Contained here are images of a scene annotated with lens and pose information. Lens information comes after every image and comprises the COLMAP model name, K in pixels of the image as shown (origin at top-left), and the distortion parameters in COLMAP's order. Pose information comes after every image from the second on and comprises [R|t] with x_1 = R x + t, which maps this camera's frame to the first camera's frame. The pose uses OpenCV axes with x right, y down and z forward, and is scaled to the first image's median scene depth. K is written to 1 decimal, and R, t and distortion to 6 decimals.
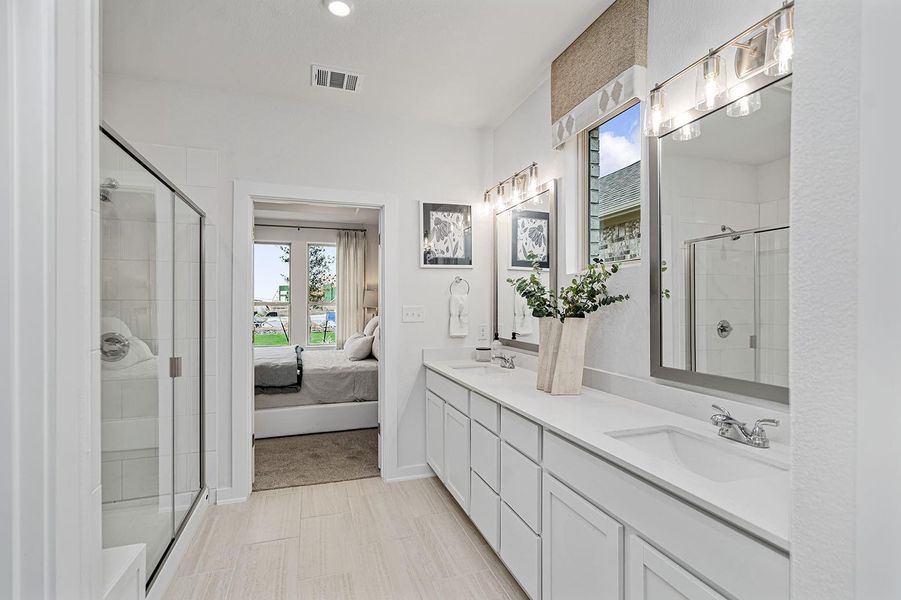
lens RADIAL K [[416.4, 0, 444.2], [0, 416.4, 306.0], [0, 0, 1]] dist [-0.002064, 0.014884]
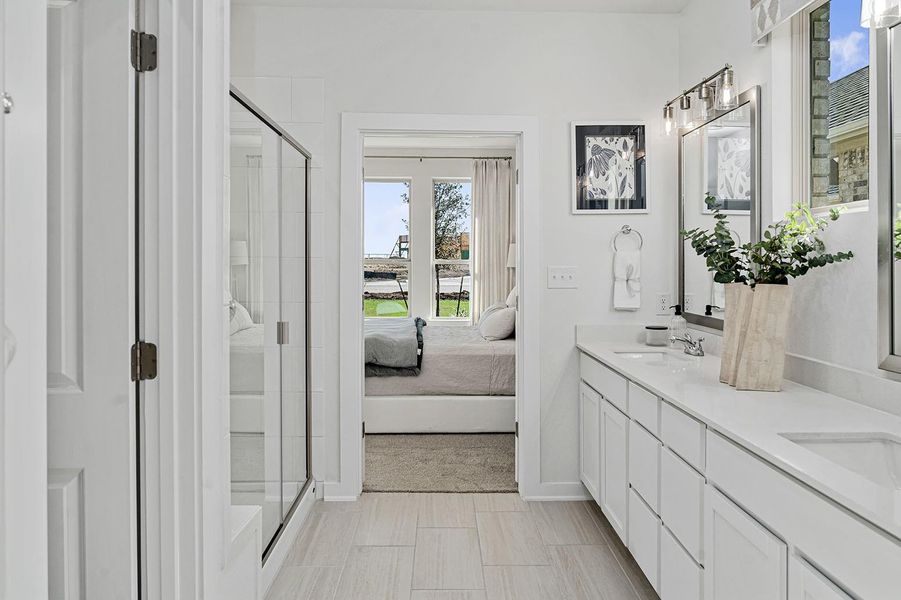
lens RADIAL K [[621.2, 0, 450.8], [0, 621.2, 290.3], [0, 0, 1]] dist [-0.003160, 0.003070]
pose [[0.956621, 0.017792, -0.290793, 0.060696], [-0.006529, 0.999192, 0.039657, 0.000144], [0.291263, -0.036038, 0.955964, -0.115908]]
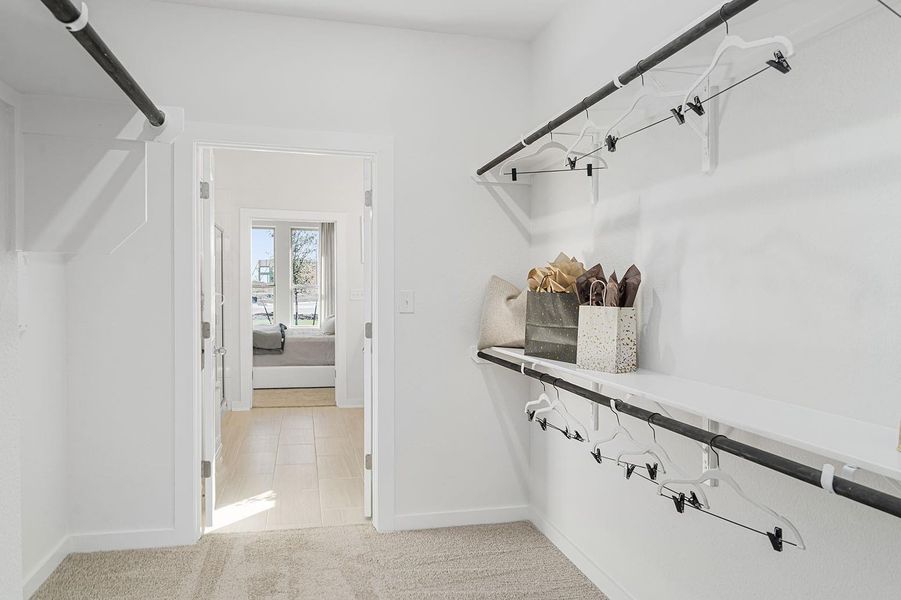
lens RADIAL K [[621.2, 0, 450.8], [0, 621.2, 290.3], [0, 0, 1]] dist [-0.003160, 0.003070]
pose [[0.997007, 0.005286, -0.077127, 0.520738], [-0.005377, 0.999985, -0.000967, 0.006770], [0.077121, 0.001378, 0.997021, -1.434556]]
